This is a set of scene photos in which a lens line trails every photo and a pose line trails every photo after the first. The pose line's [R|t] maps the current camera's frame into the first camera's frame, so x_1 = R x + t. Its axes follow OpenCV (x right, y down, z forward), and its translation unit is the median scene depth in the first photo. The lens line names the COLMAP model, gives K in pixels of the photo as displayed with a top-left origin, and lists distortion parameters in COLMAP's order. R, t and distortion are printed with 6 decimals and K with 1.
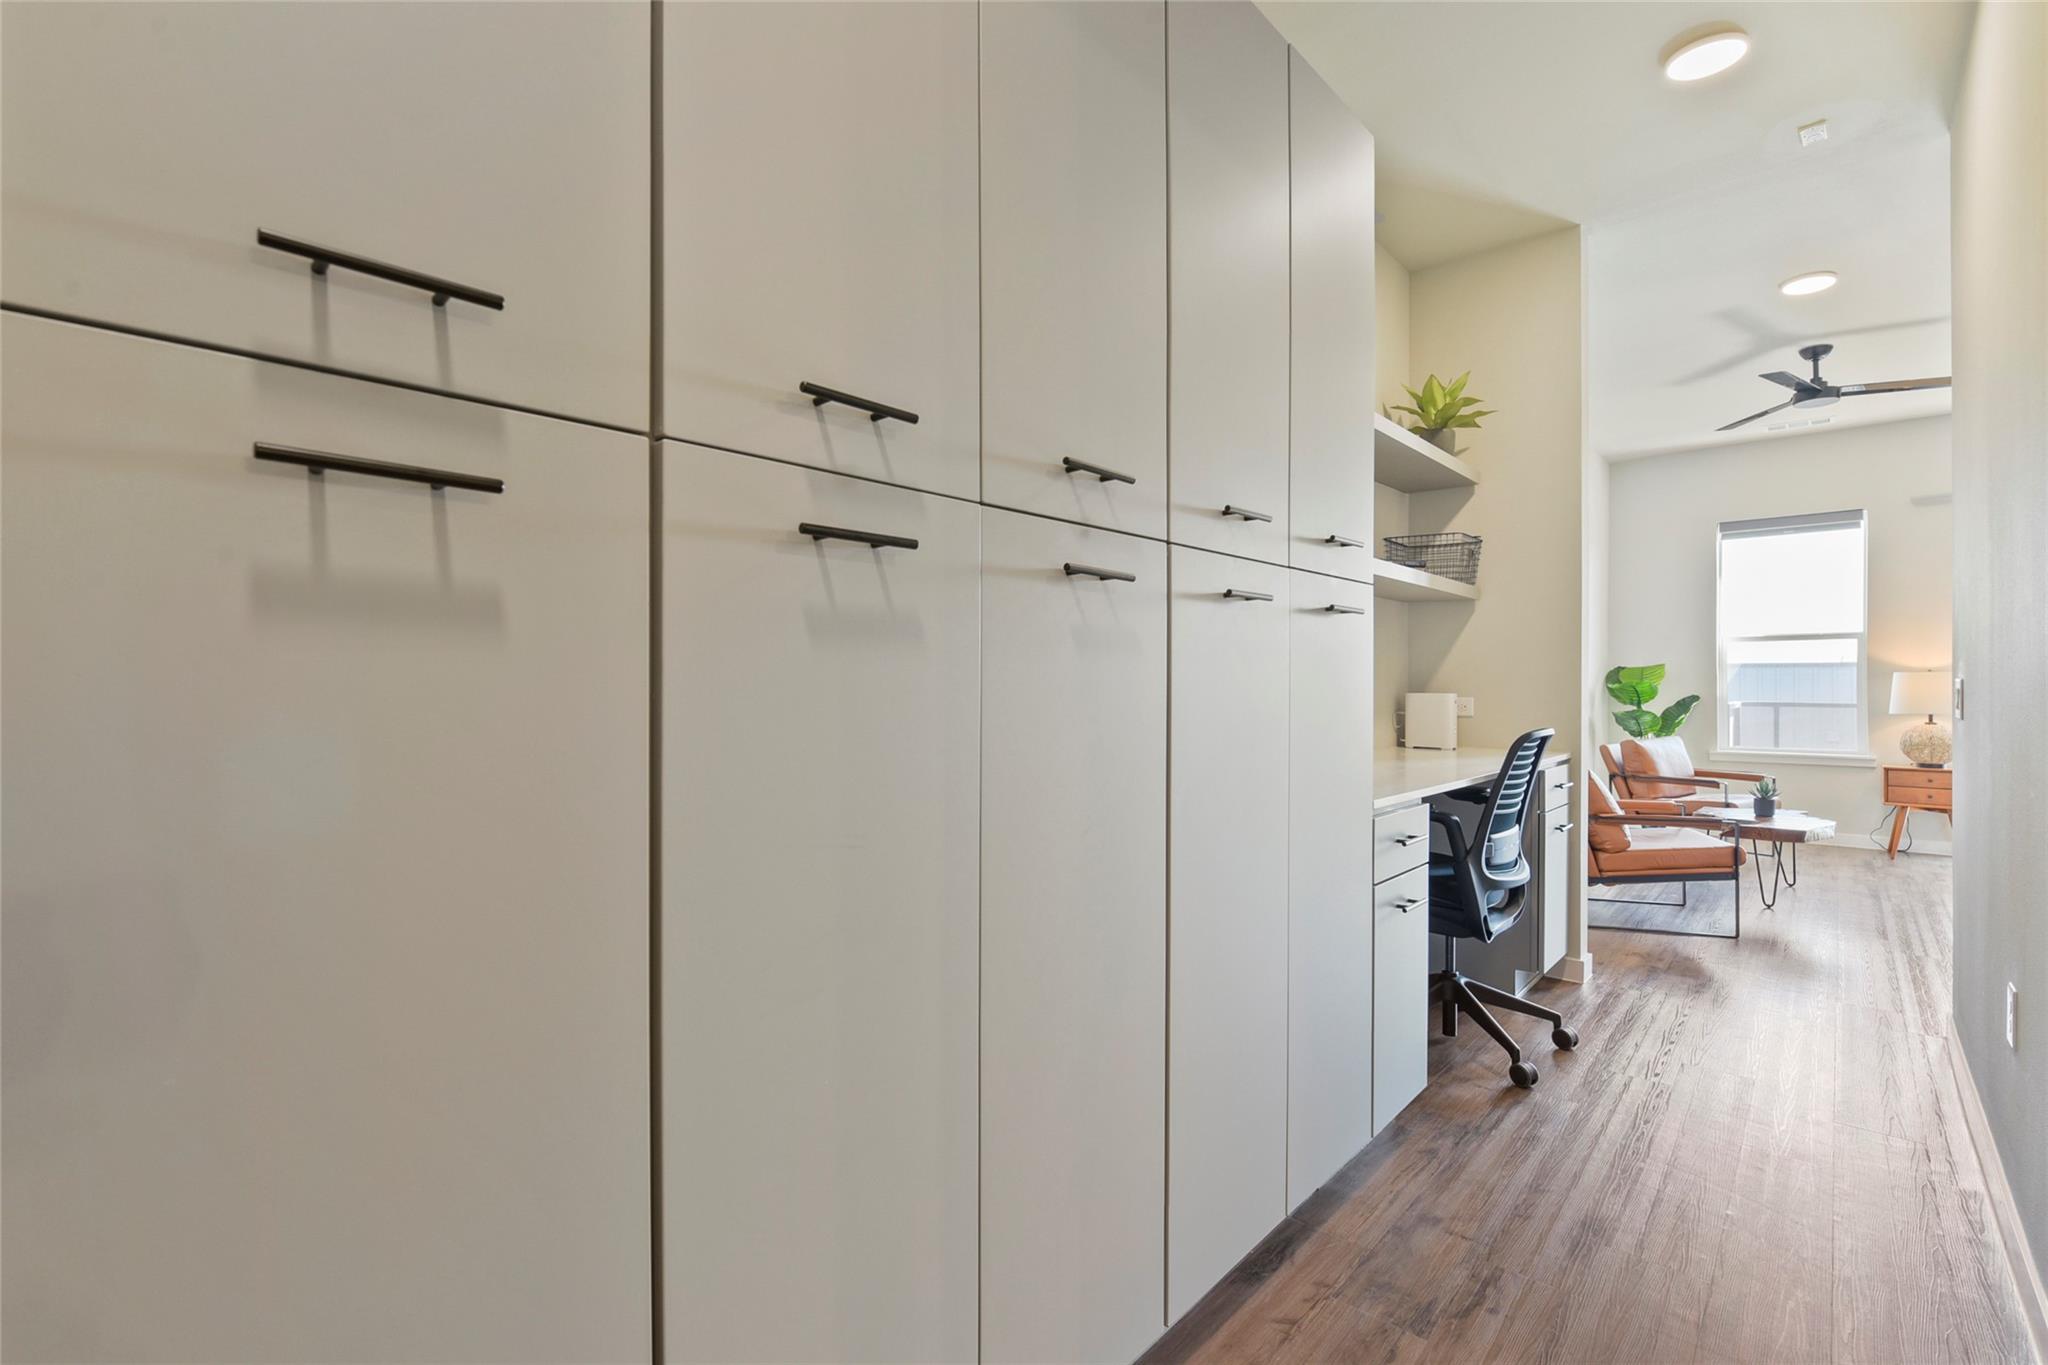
lens RADIAL K [[927.4, 0, 1028.4], [0, 927.4, 687.5], [0, 0, 1]] dist [0.009120, -0.003384]
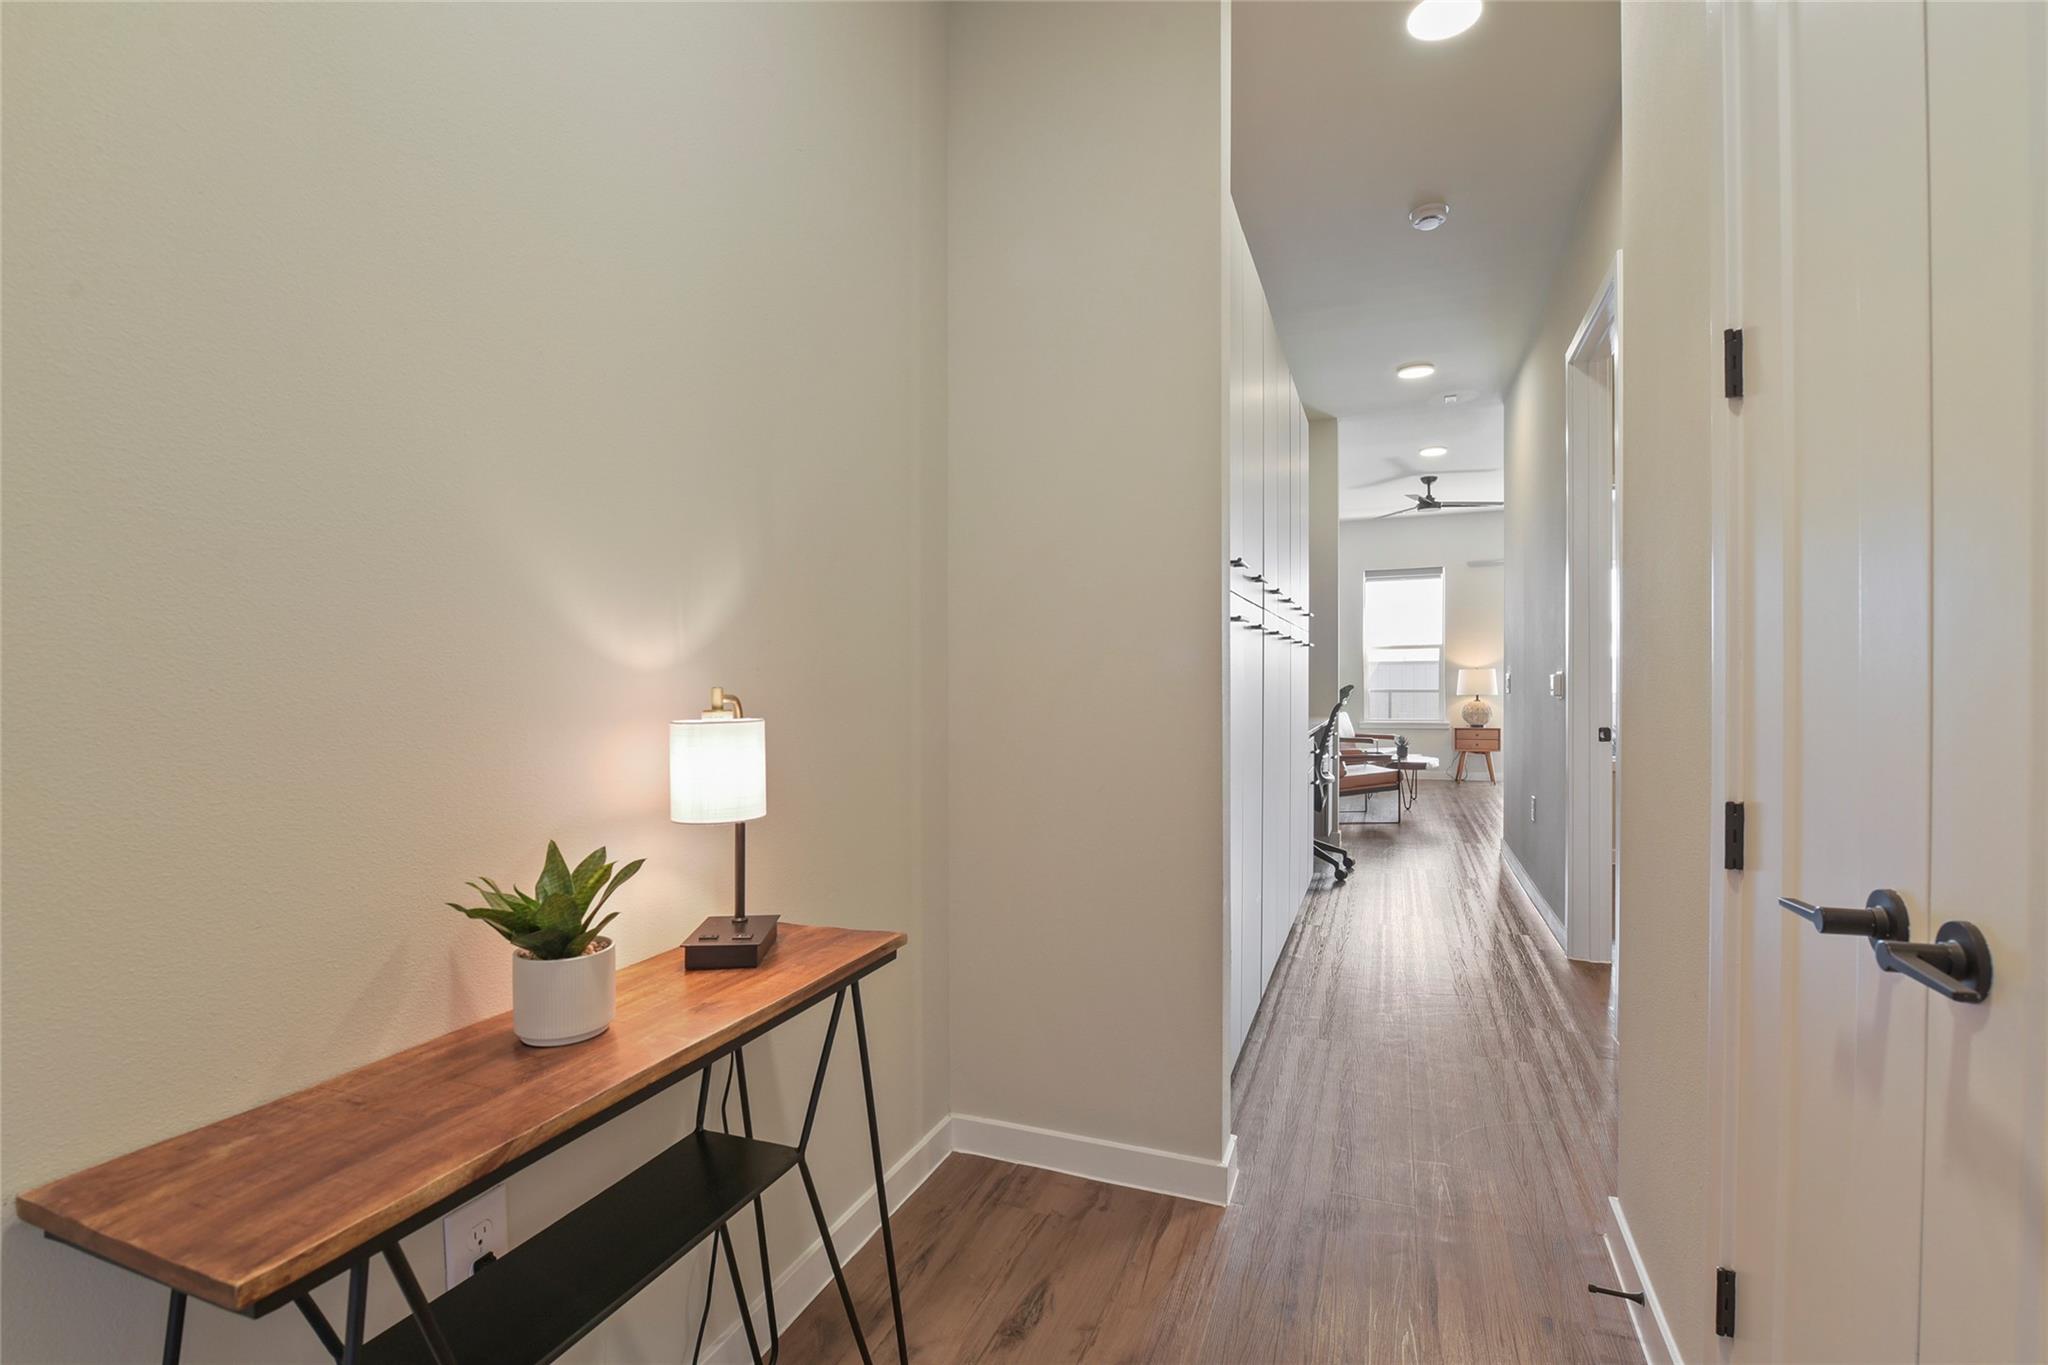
lens RADIAL K [[927.4, 0, 1023.5], [0, 927.4, 682.4], [0, 0, 1]] dist [0.009120, -0.003384]
pose [[0.942582, -0.003956, 0.333950, -0.325381], [0.003925, 0.999992, 0.000769, 0.002400], [-0.333951, 0.000586, 0.942590, -0.270384]]
